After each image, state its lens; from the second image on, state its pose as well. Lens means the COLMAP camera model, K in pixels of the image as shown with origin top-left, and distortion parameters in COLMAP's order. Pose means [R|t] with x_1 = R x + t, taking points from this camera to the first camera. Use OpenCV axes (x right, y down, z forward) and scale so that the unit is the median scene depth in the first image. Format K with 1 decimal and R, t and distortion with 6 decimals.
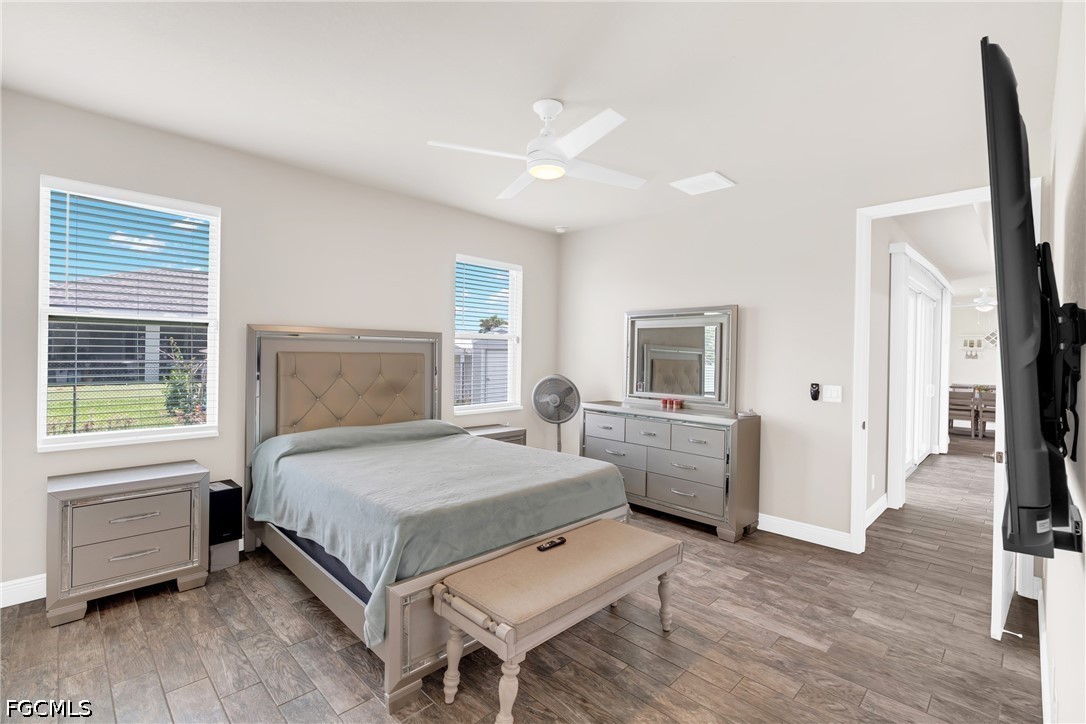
lens RADIAL K [[491.1, 0, 533.9], [0, 491.1, 357.5], [0, 0, 1]] dist [-0.000193, 0.000219]
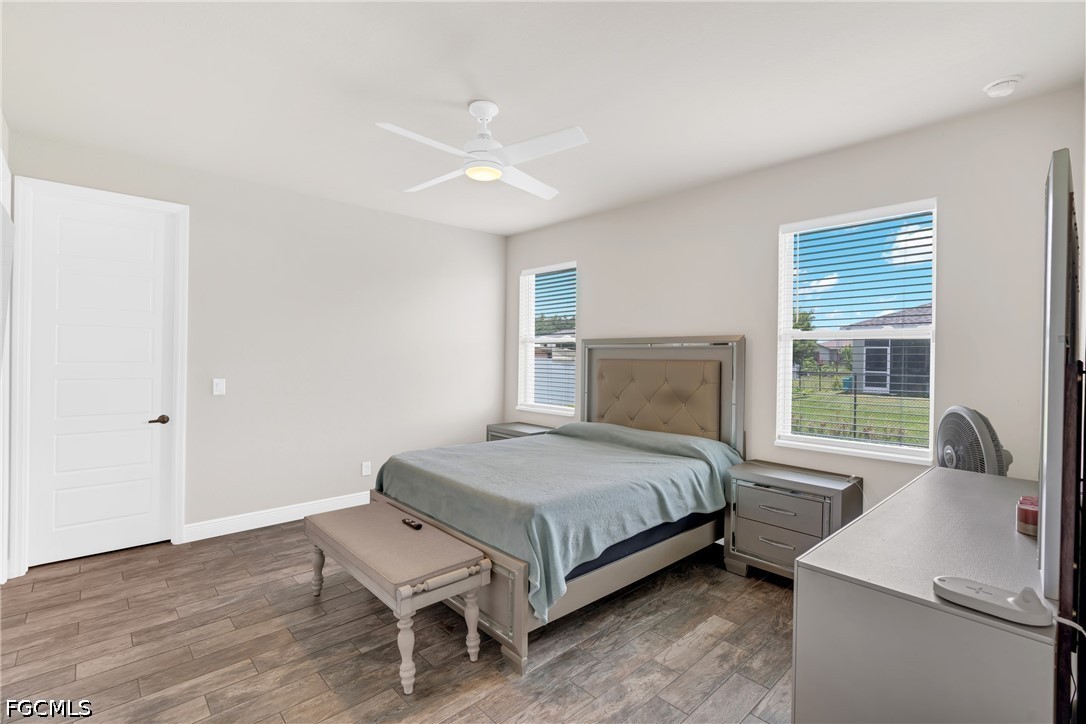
lens RADIAL K [[491.1, 0, 533.9], [0, 491.1, 357.5], [0, 0, 1]] dist [-0.000193, 0.000219]
pose [[-0.040395, -0.014288, -0.999082, 1.161737], [-0.022024, 0.999668, -0.013406, 0.009417], [0.998941, 0.021462, -0.040697, 1.324469]]
